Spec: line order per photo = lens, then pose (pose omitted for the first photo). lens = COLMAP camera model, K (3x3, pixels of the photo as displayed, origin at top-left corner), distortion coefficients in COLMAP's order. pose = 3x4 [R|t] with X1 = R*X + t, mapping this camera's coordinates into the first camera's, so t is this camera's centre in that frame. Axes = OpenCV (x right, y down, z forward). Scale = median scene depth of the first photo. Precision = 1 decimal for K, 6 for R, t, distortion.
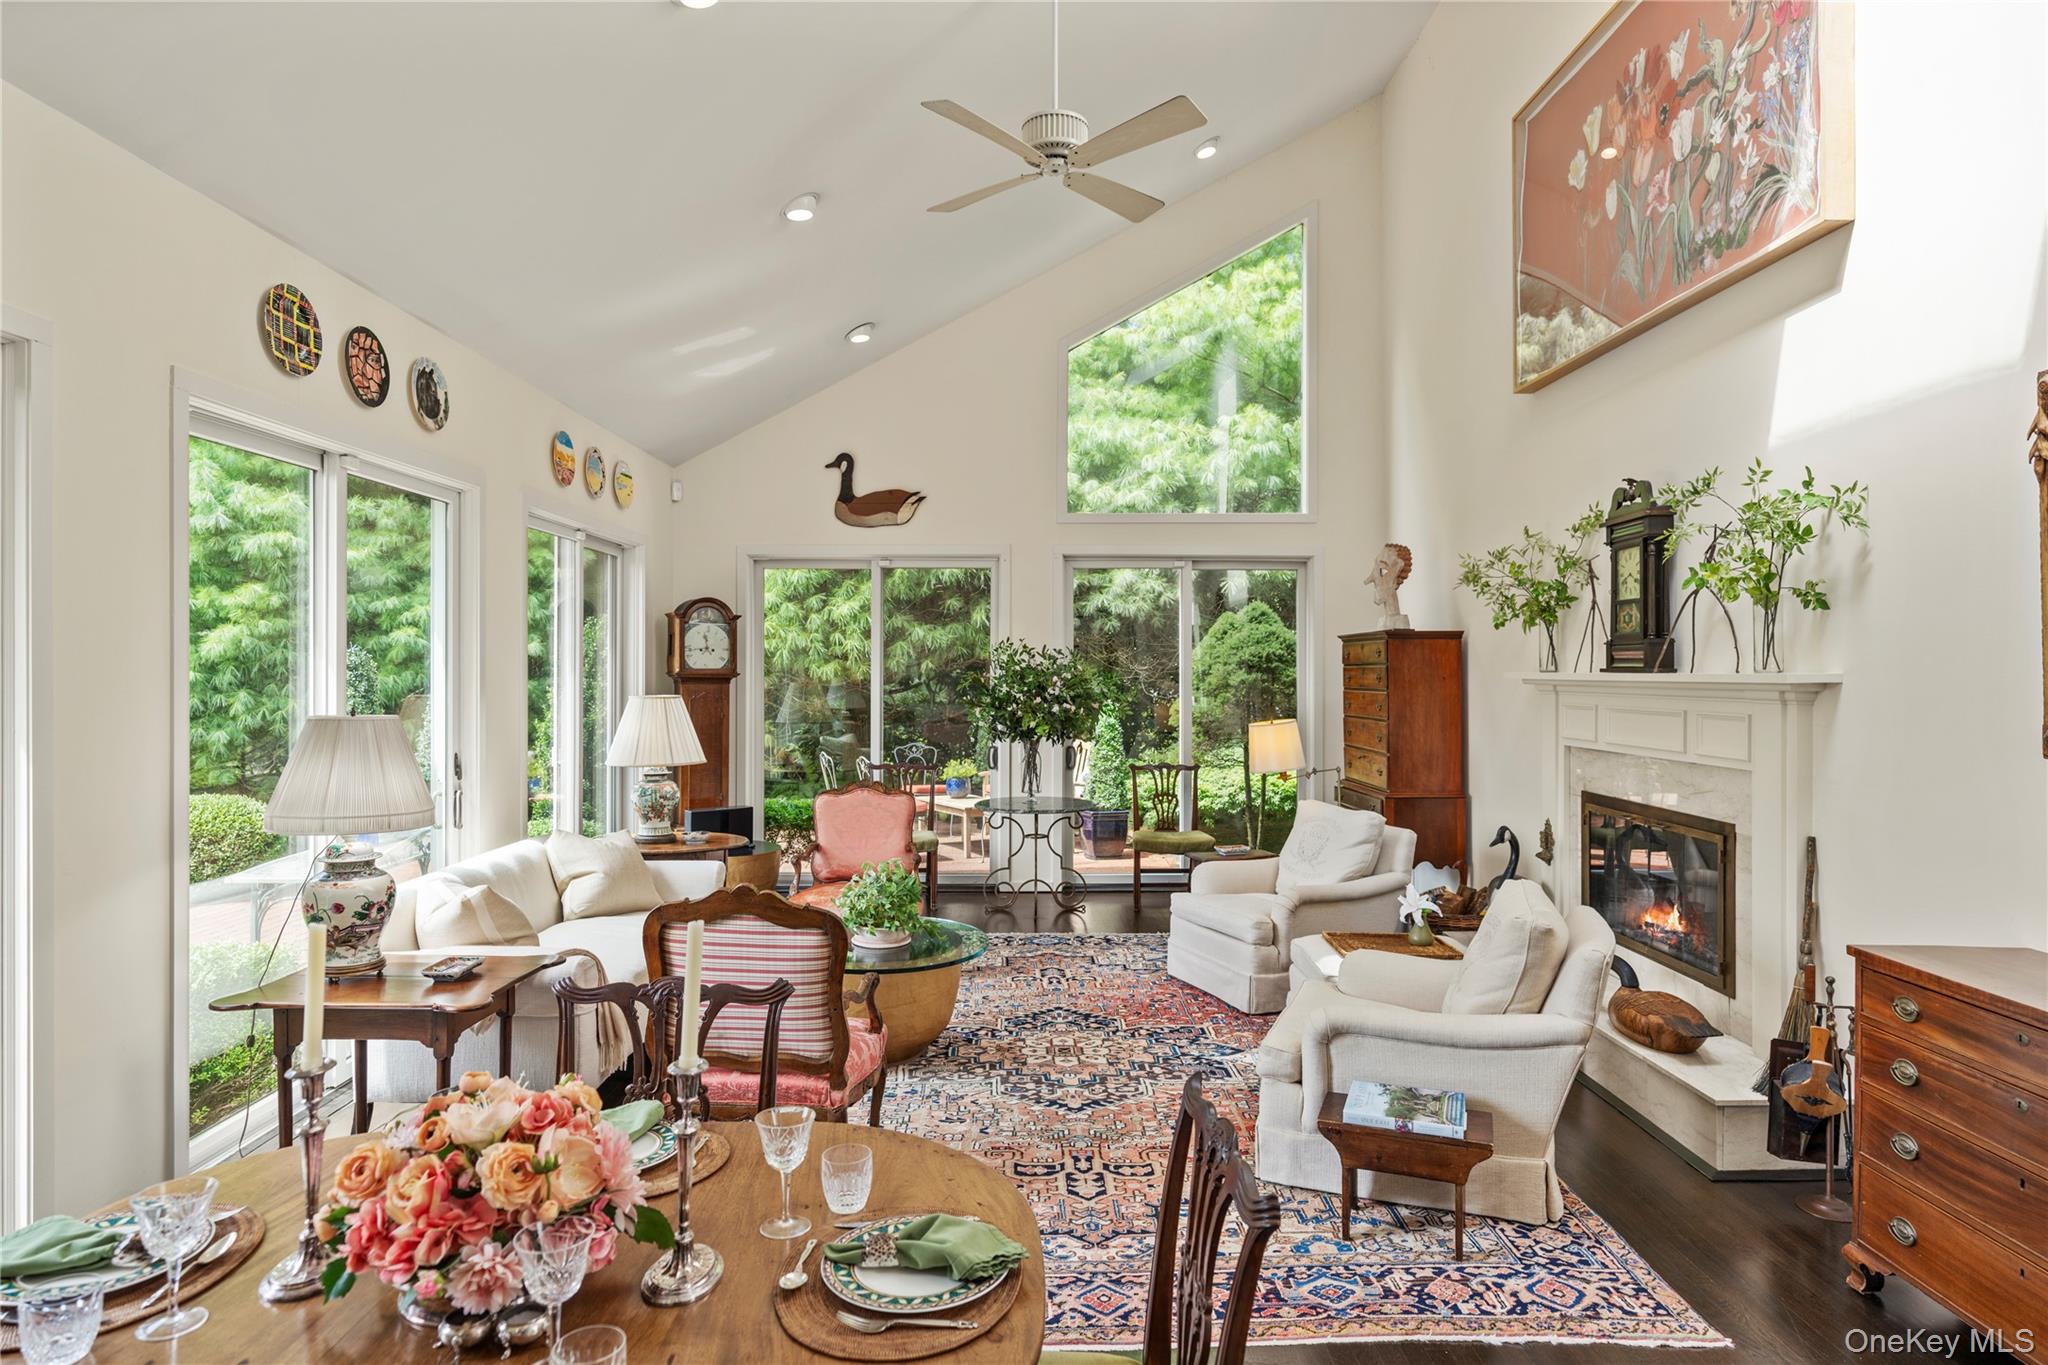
lens RADIAL K [[1157.5, 0, 1038.4], [0, 1157.5, 676.4], [0, 0, 1]] dist [-0.004690, 0.003947]
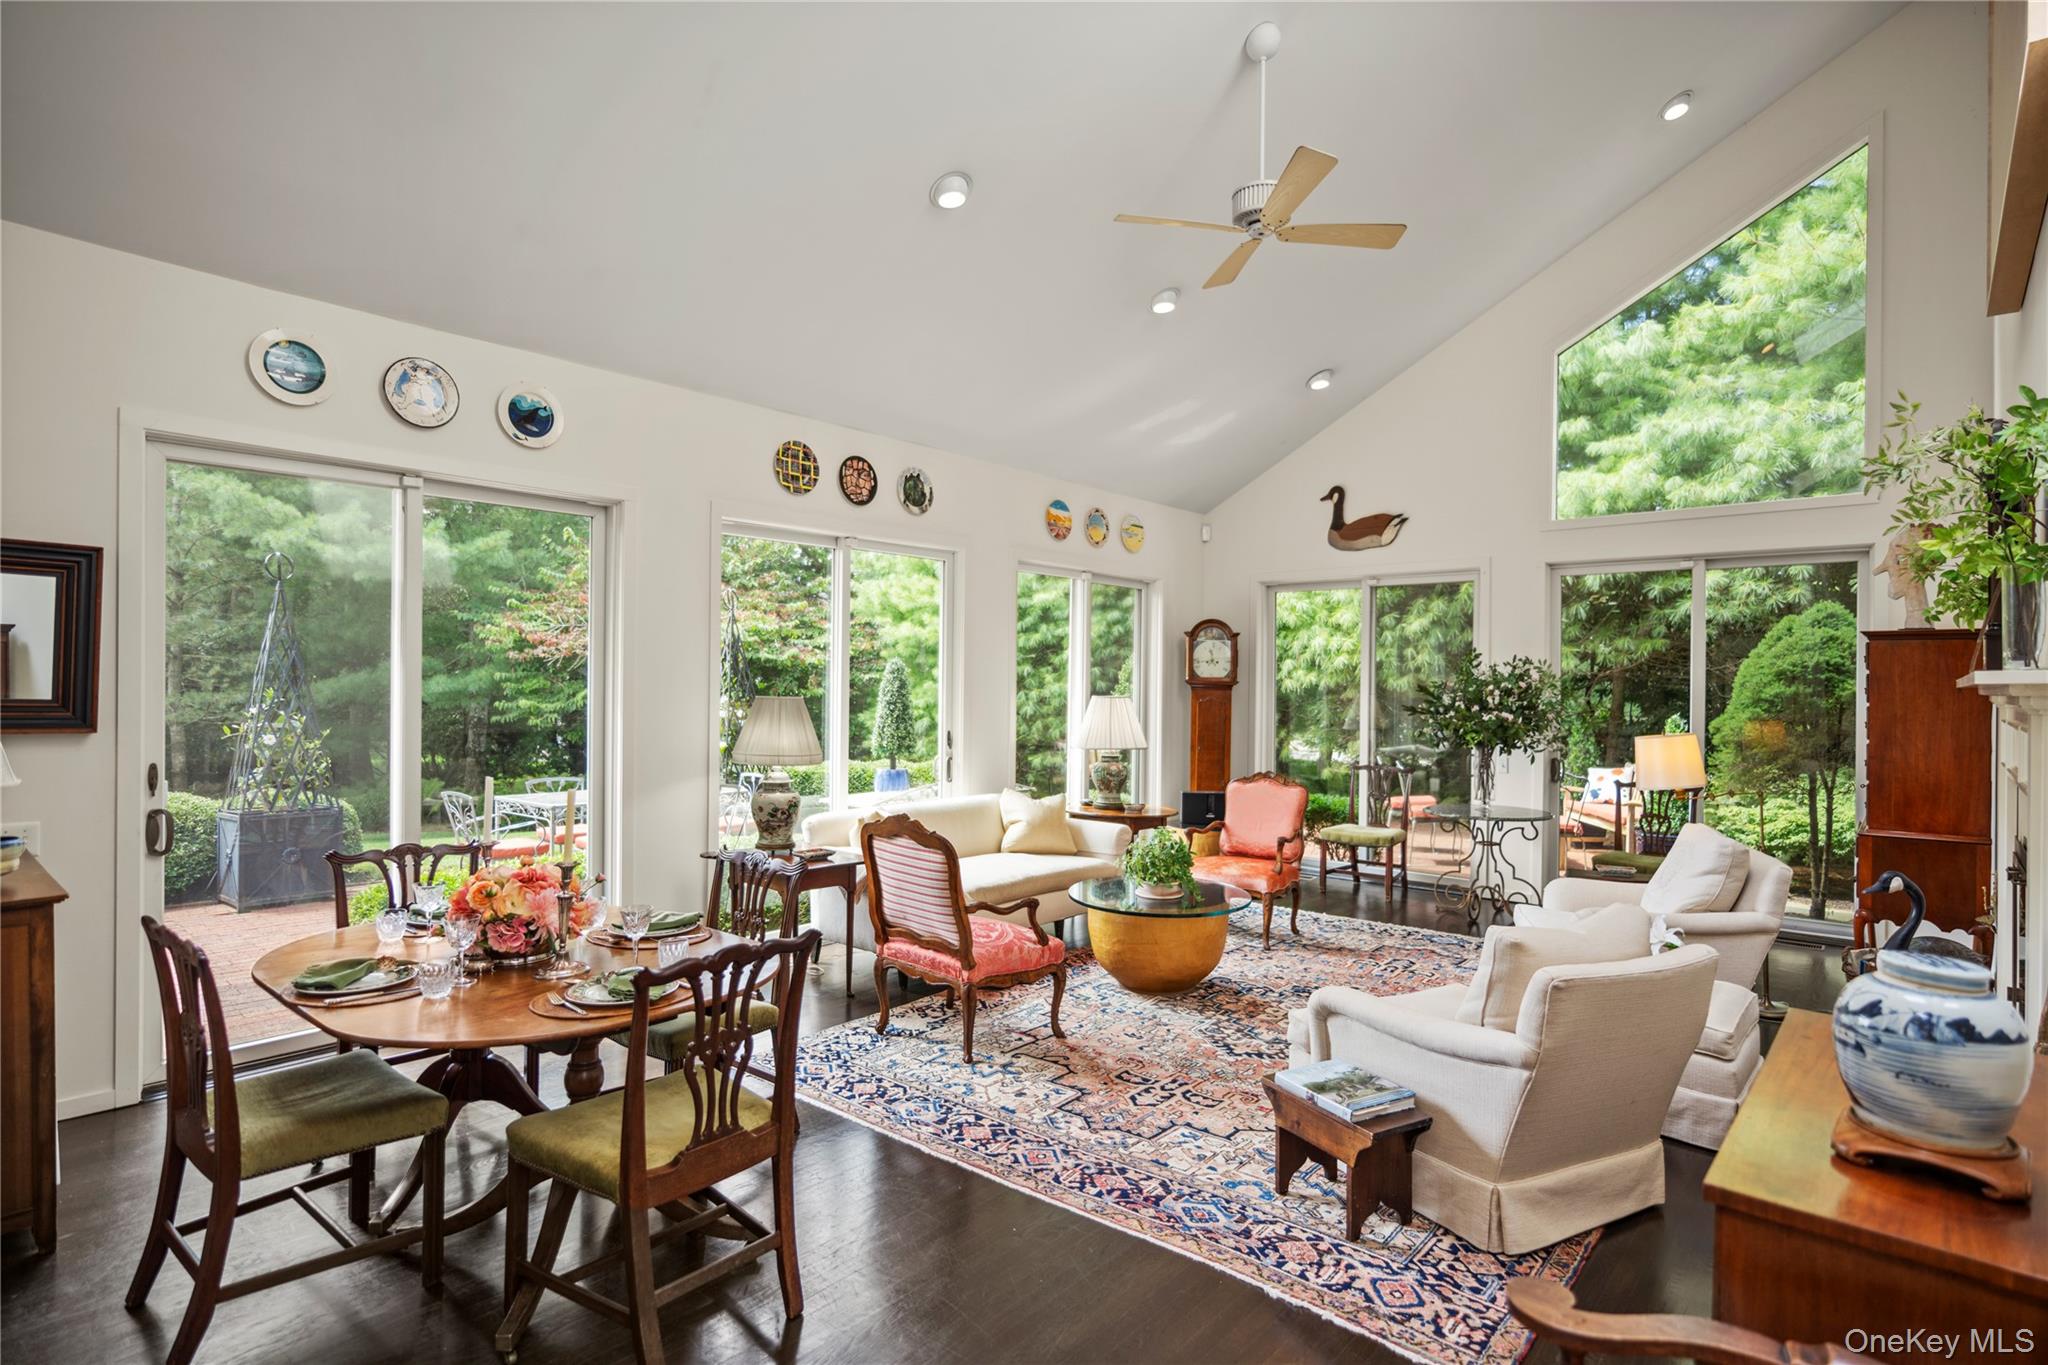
lens RADIAL K [[1047.8, 0, 1020.2], [0, 1047.8, 689.7], [0, 0, 1]] dist [-0.007498, 0.000302]
pose [[0.745519, 0.010352, -0.666404, 0.454342], [-0.013109, 0.999914, 0.000867, 0.012302], [0.666355, 0.008090, 0.745591, 0.066863]]
